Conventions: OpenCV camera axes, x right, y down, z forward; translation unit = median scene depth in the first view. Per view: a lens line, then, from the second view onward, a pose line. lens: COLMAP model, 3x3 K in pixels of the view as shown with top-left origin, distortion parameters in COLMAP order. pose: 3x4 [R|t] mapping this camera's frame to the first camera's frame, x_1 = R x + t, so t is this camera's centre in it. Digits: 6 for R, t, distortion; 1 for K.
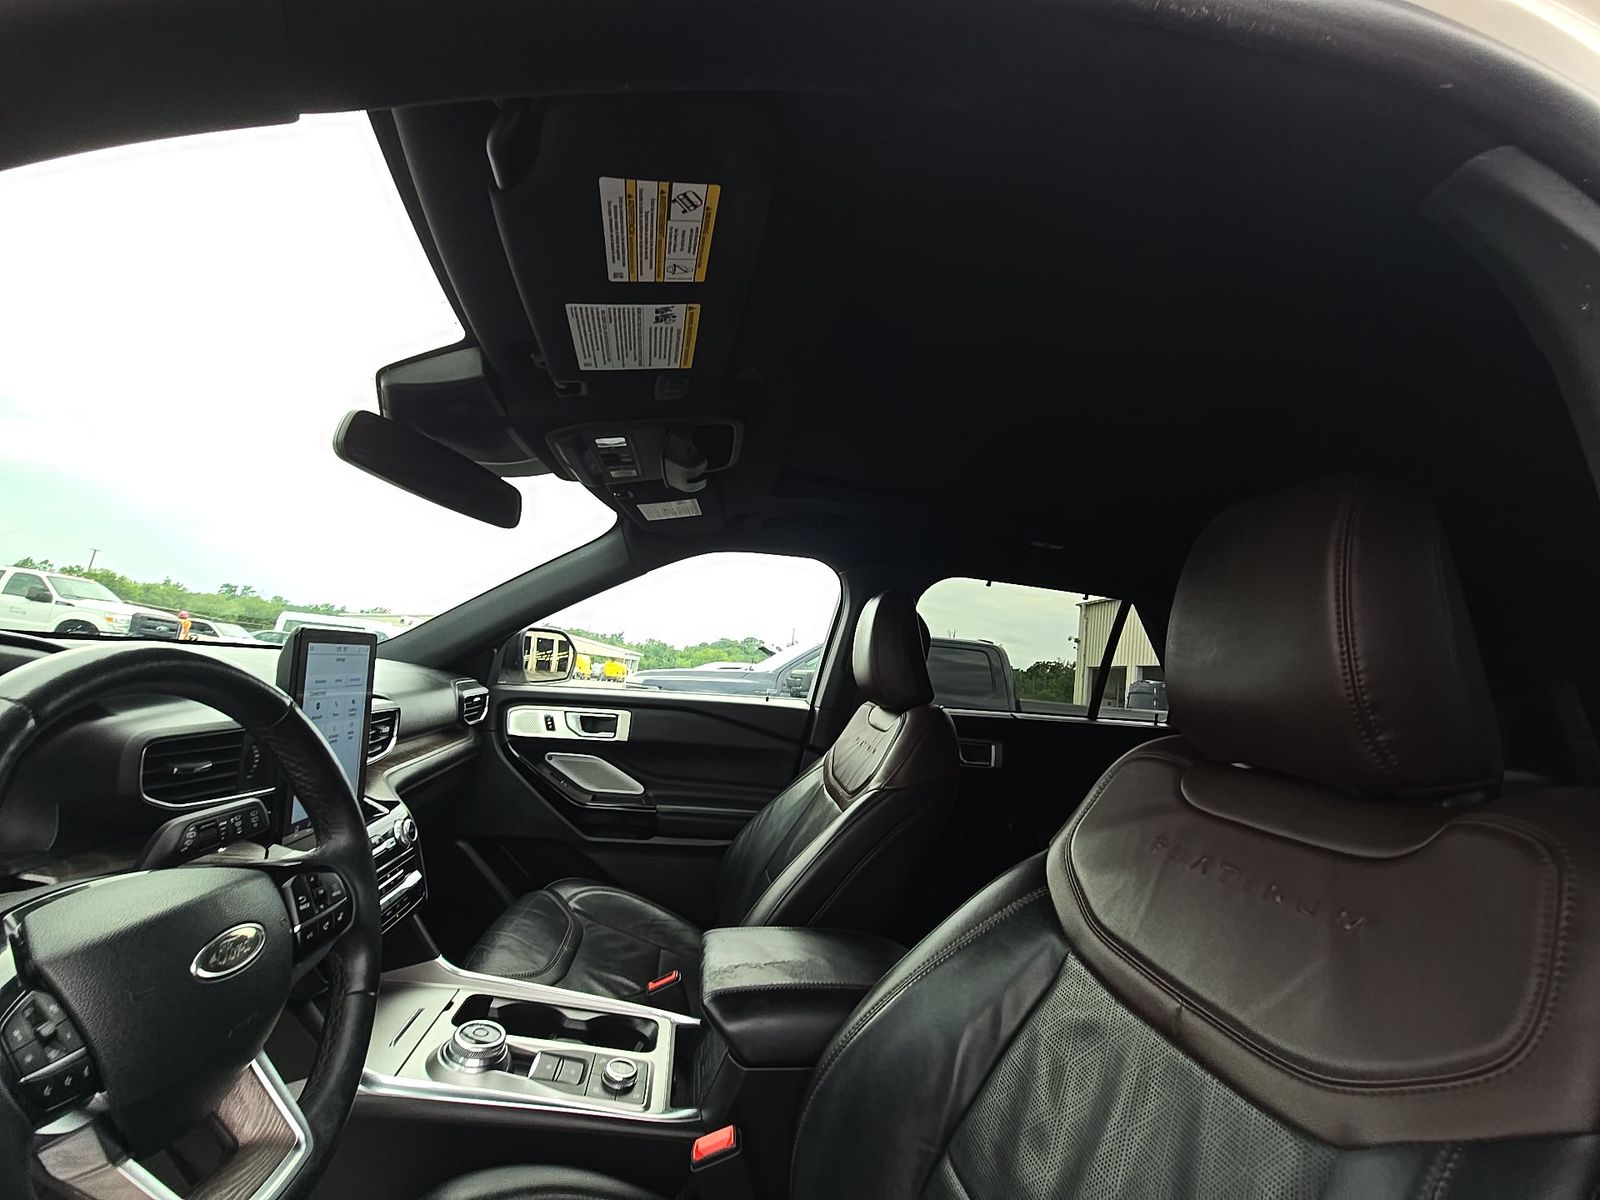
lens RADIAL K [[652.1, 0, 799.3], [0, 652.1, 592.8], [0, 0, 1]] dist [0.018974, -0.013539]
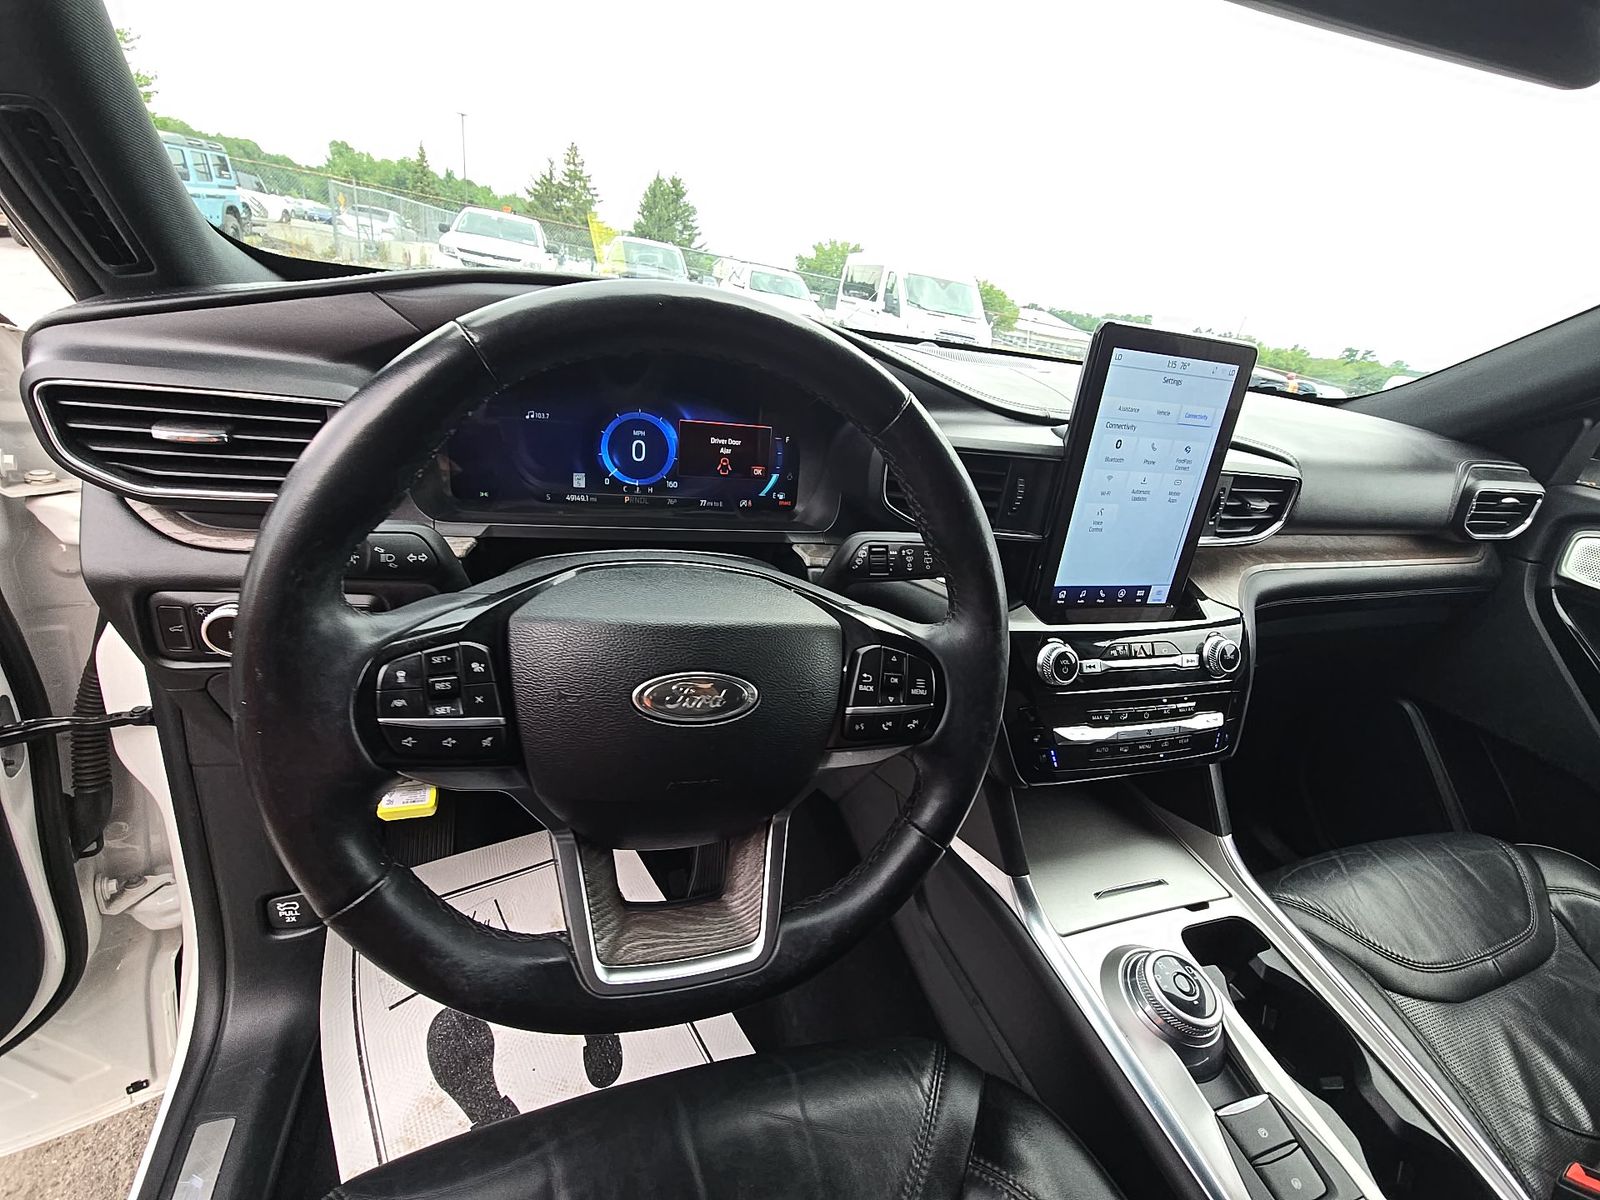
lens RADIAL K [[648.0, 0, 796.2], [0, 648.0, 592.8], [0, 0, 1]] dist [0.027074, -0.019148]
pose [[0.181178, 0.333940, -0.925018, -0.076714], [-0.001531, 0.940679, 0.339294, 0.076470], [0.983449, -0.060056, 0.170941, 0.469493]]
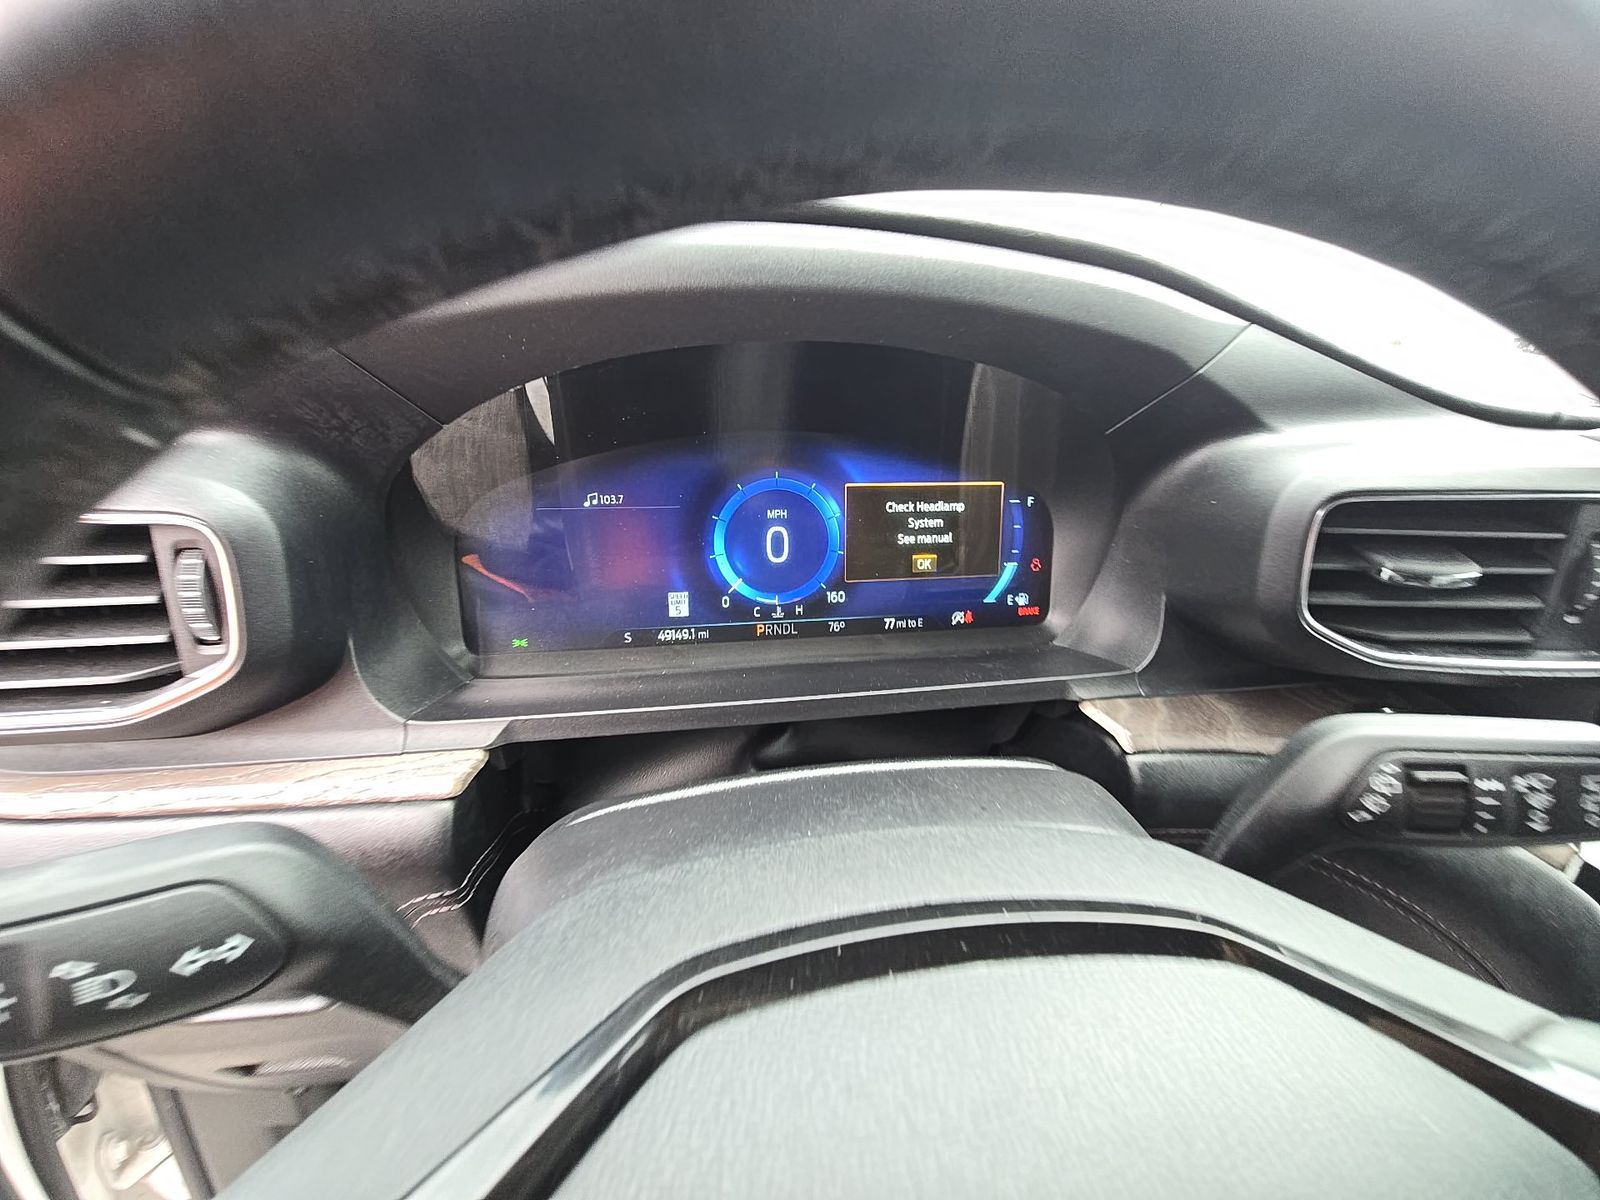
lens RADIAL K [[652.1, 0, 799.3], [0, 652.1, 592.8], [0, 0, 1]] dist [0.018974, -0.013539]
pose [[0.045245, 0.246858, -0.967995, -0.395181], [0.100678, 0.962927, 0.250271, 0.099105], [0.993890, -0.108780, 0.018714, 0.435893]]
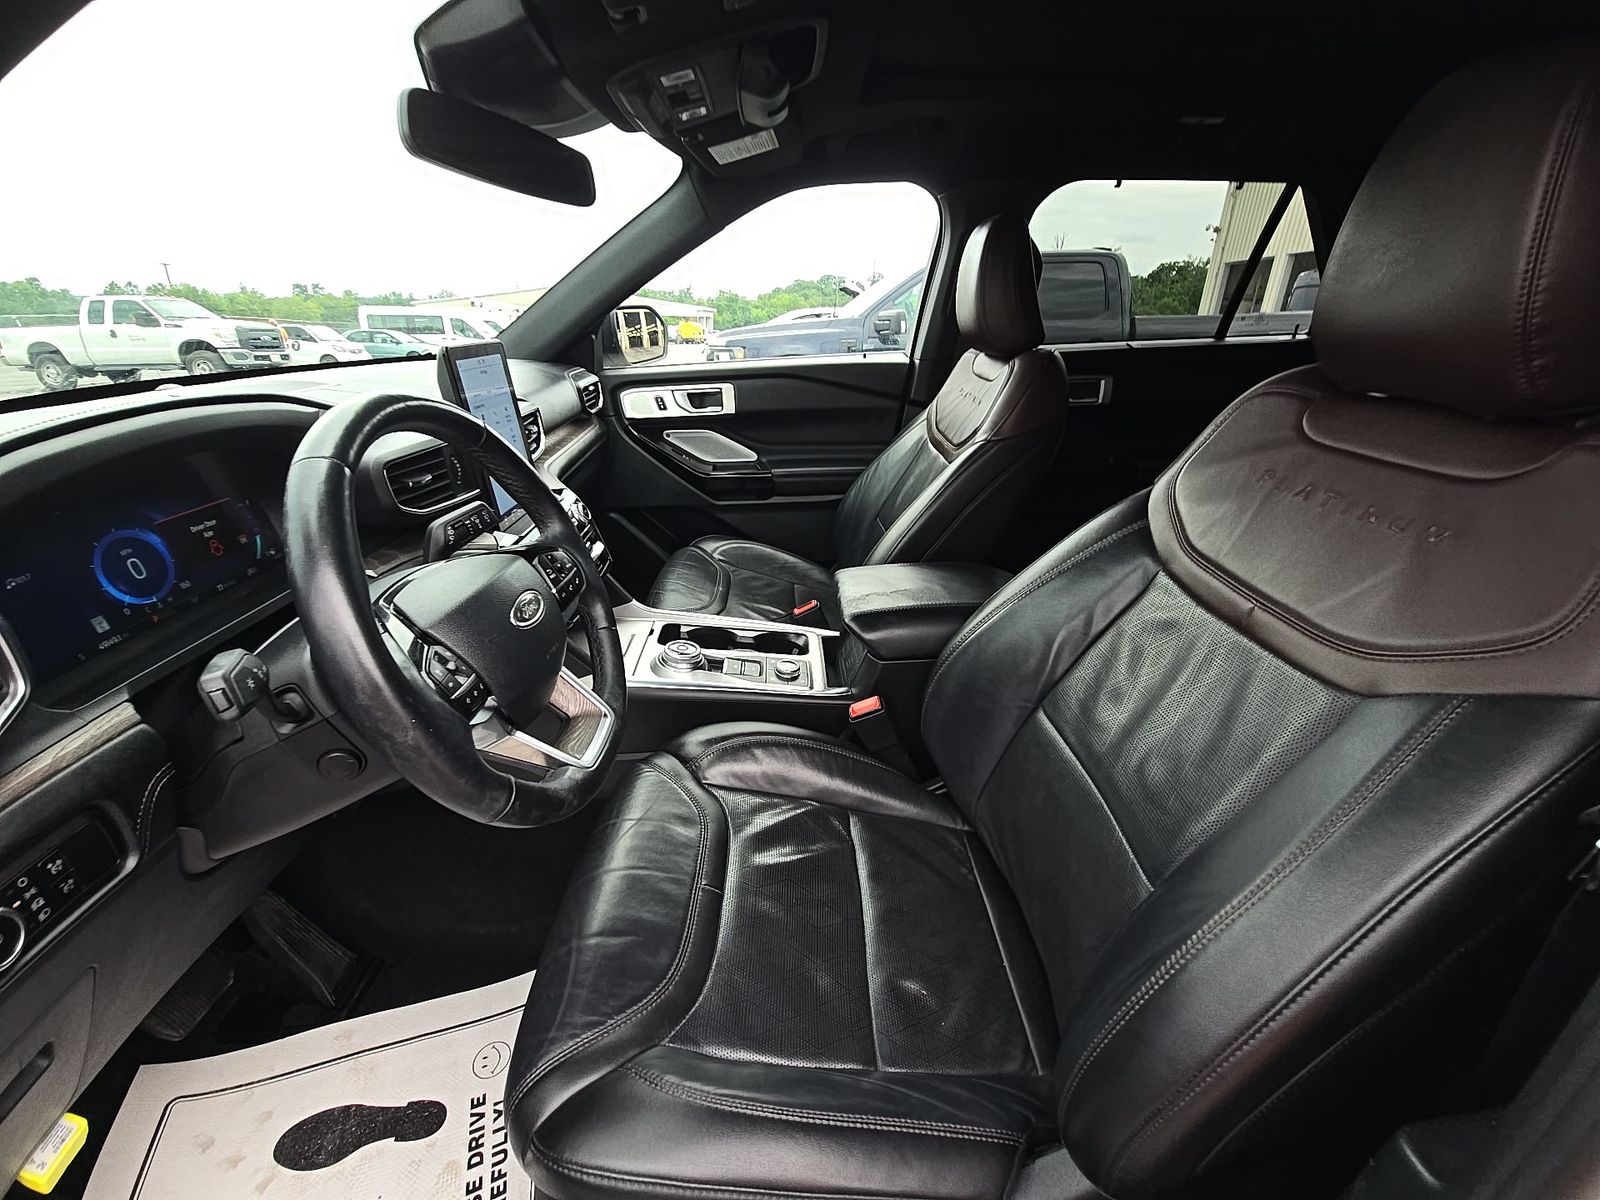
lens RADIAL K [[652.3, 0, 800.2], [0, 652.3, 596.6], [0, 0, 1]] dist [-0.002507, -0.000100]
pose [[0.987224, -0.053613, -0.150049, -0.036036], [0.121916, 0.860486, 0.494673, -0.046265], [0.102594, -0.506646, 0.856028, -0.058918]]
